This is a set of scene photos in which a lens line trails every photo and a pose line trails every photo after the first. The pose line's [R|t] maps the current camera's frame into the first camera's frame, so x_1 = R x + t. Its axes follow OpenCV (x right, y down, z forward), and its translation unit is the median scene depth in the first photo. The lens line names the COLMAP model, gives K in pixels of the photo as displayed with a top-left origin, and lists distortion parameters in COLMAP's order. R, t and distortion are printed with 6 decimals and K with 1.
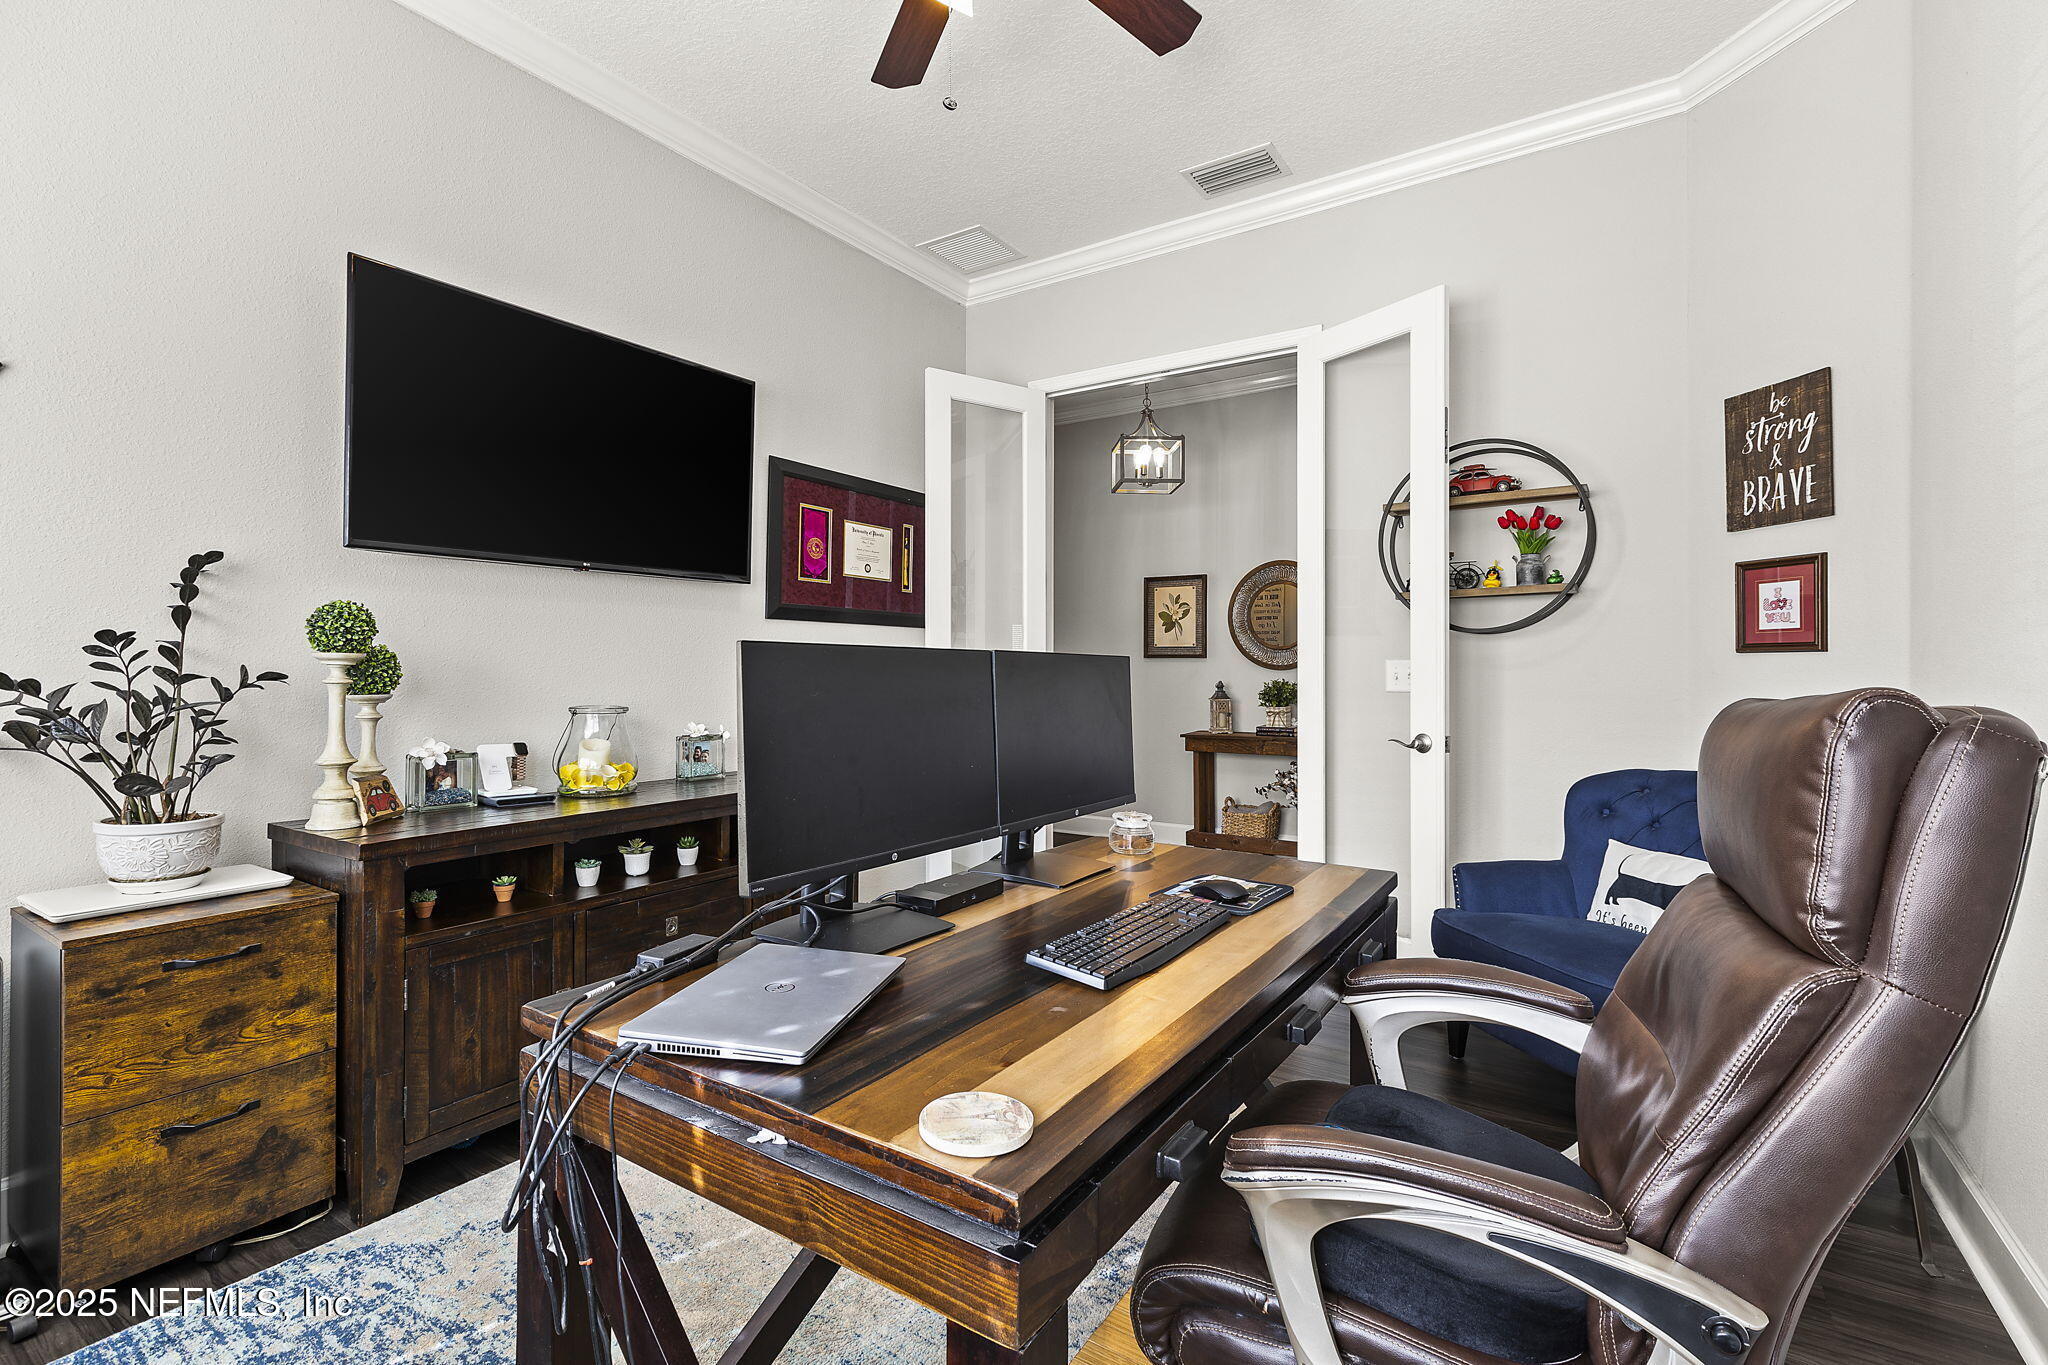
lens RADIAL K [[915.8, 0, 1023.4], [0, 915.8, 670.5], [0, 0, 1]] dist [-0.001659, 0.000036]
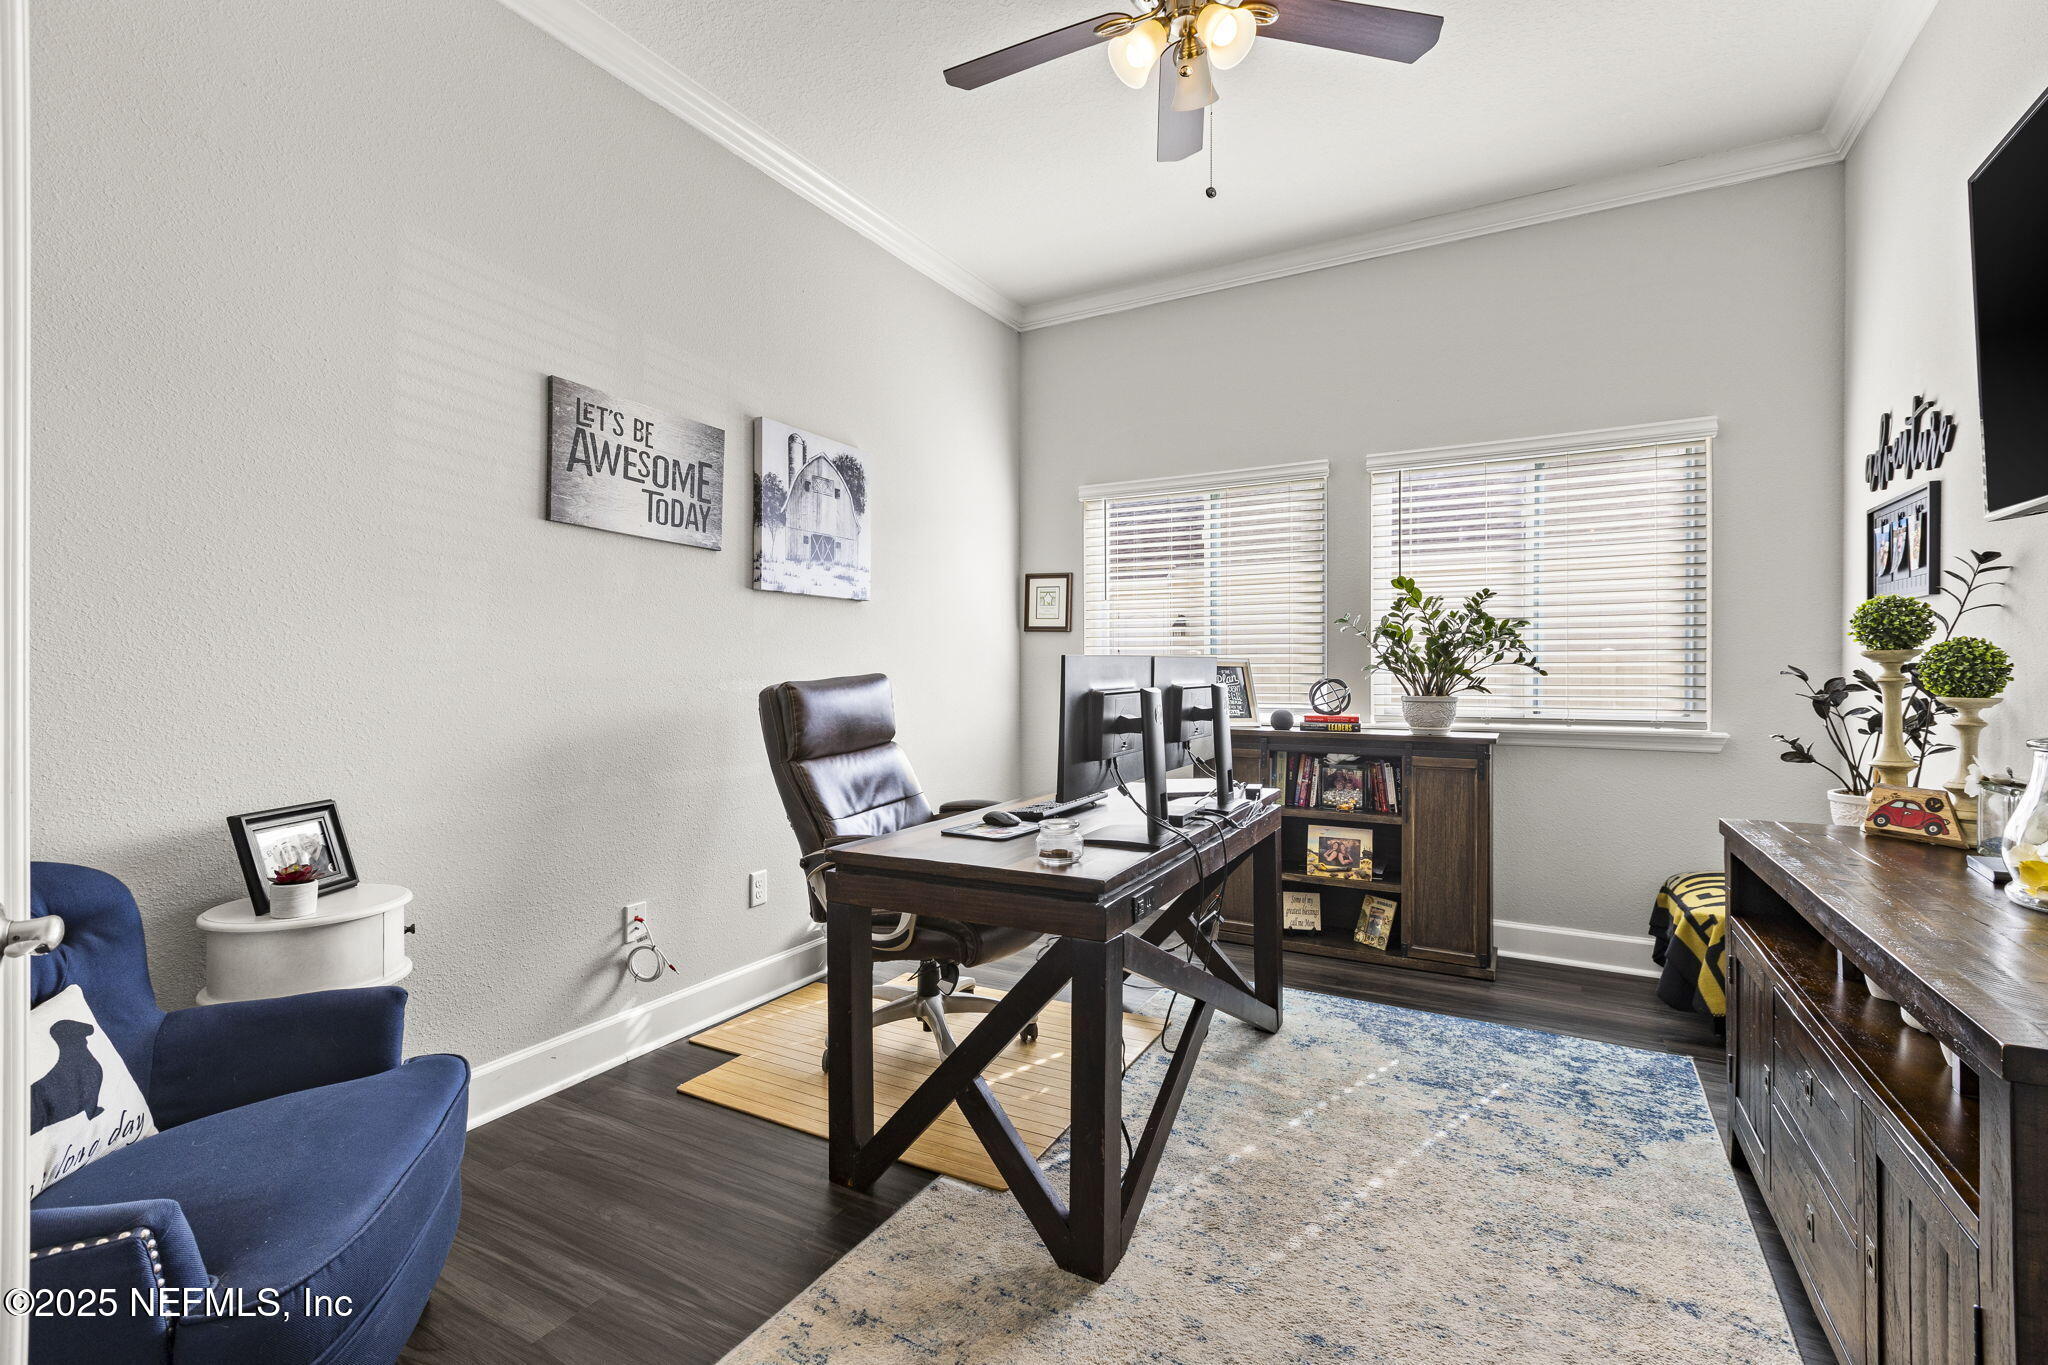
lens RADIAL K [[915.8, 0, 1023.4], [0, 915.8, 670.5], [0, 0, 1]] dist [-0.001659, 0.000036]
pose [[-0.997157, 0.002537, -0.075316, 0.076886], [0.002525, 0.999997, 0.000251, -0.001084], [0.075316, 0.000060, -0.997160, 0.644997]]
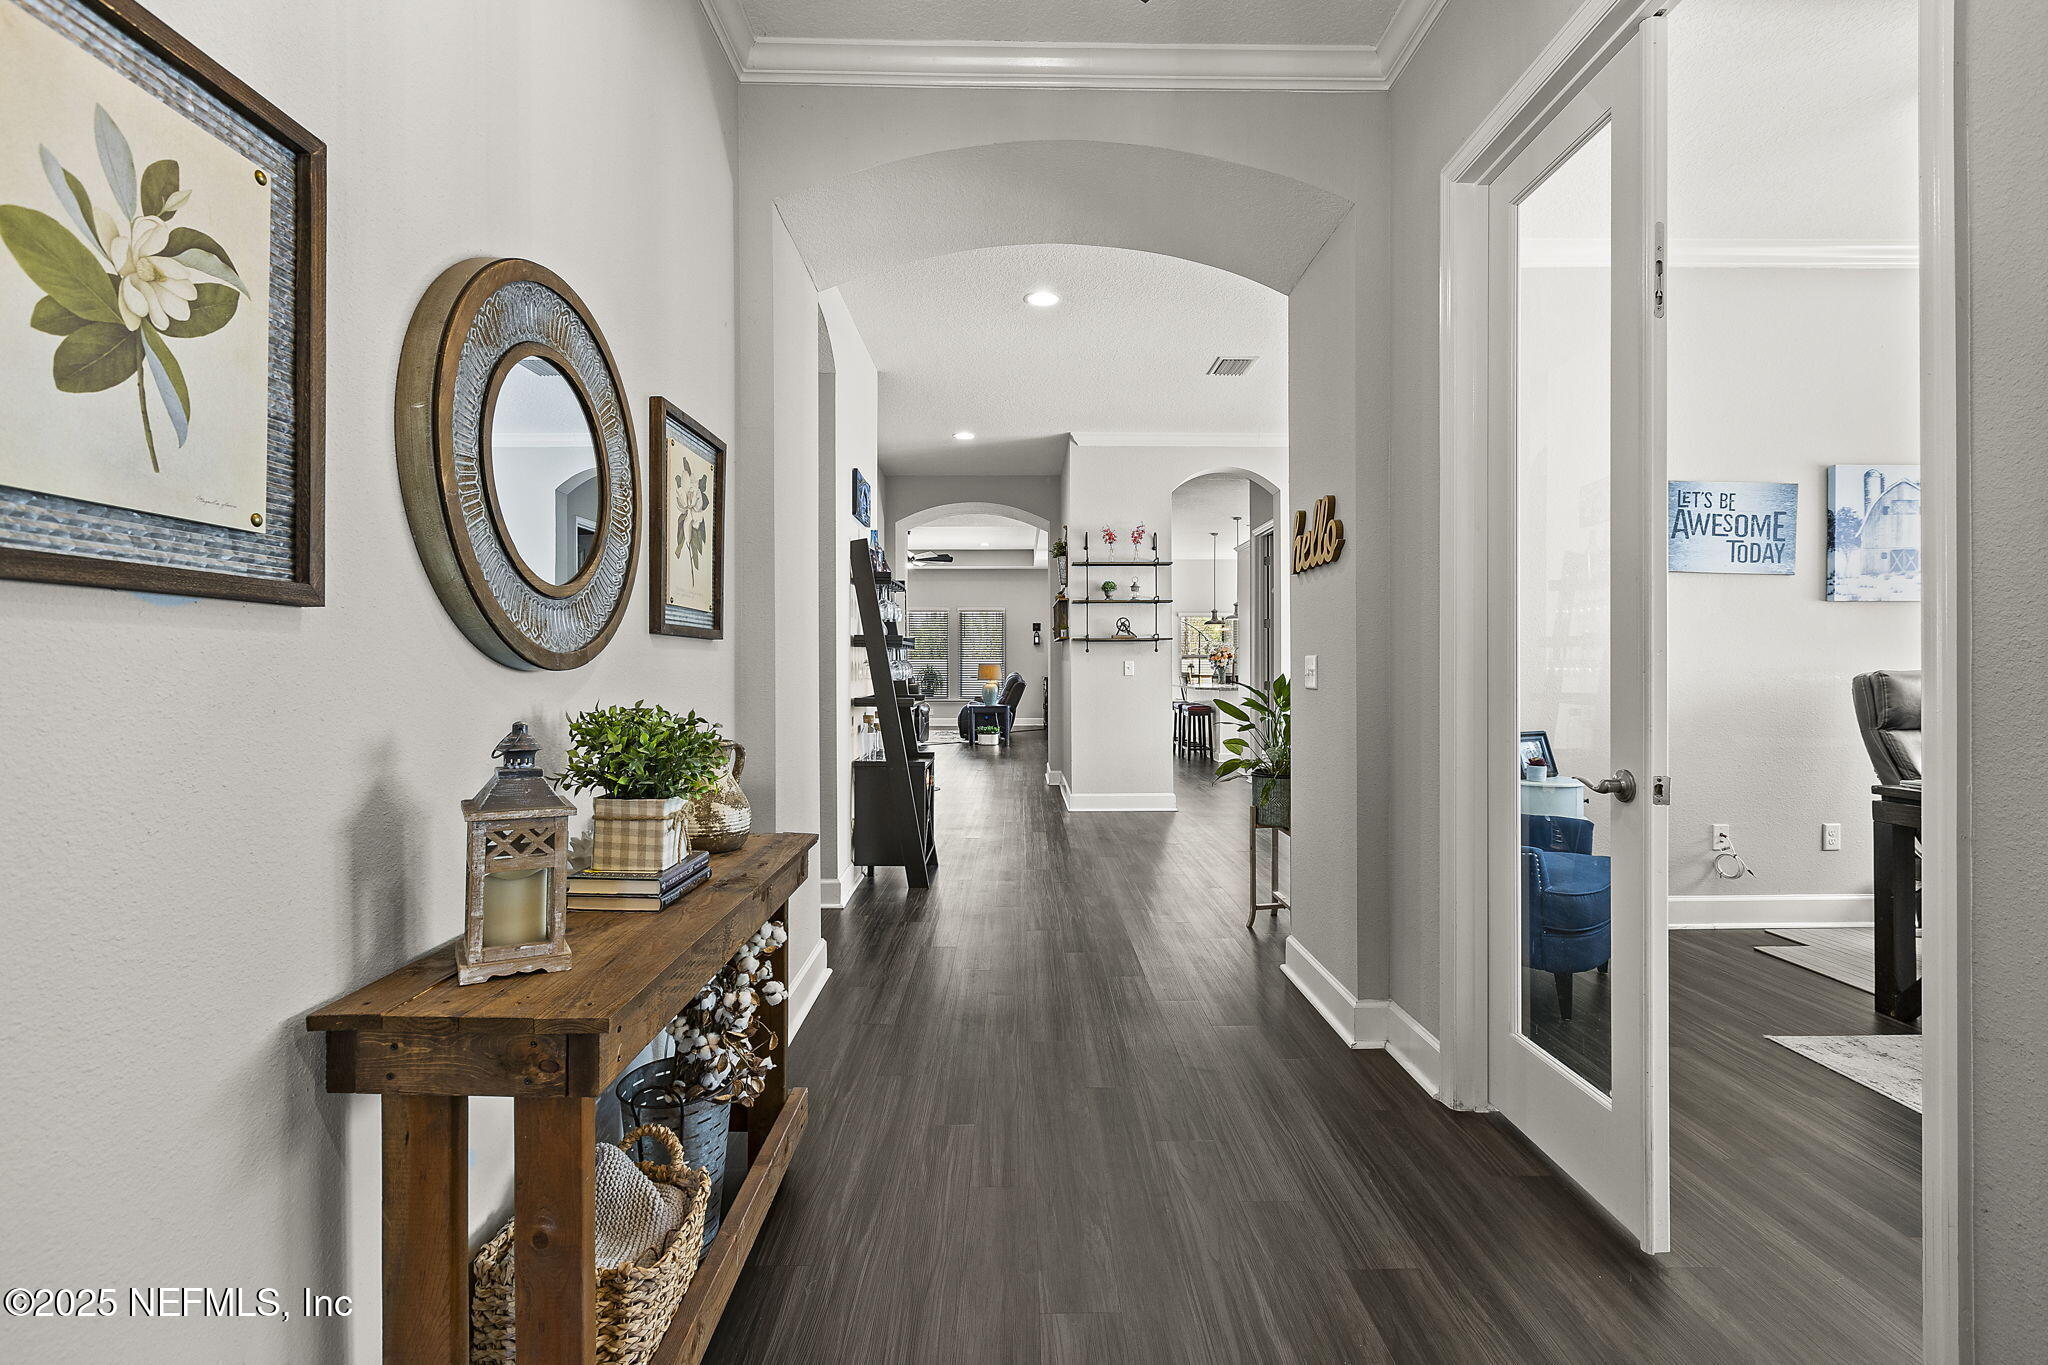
lens RADIAL K [[915.8, 0, 1023.4], [0, 915.8, 670.5], [0, 0, 1]] dist [-0.001659, 0.000036]
pose [[-0.570264, -0.001797, 0.821459, -0.026880], [0.003330, 0.999984, 0.004499, -0.002119], [-0.821455, 0.005301, -0.570249, 0.987074]]
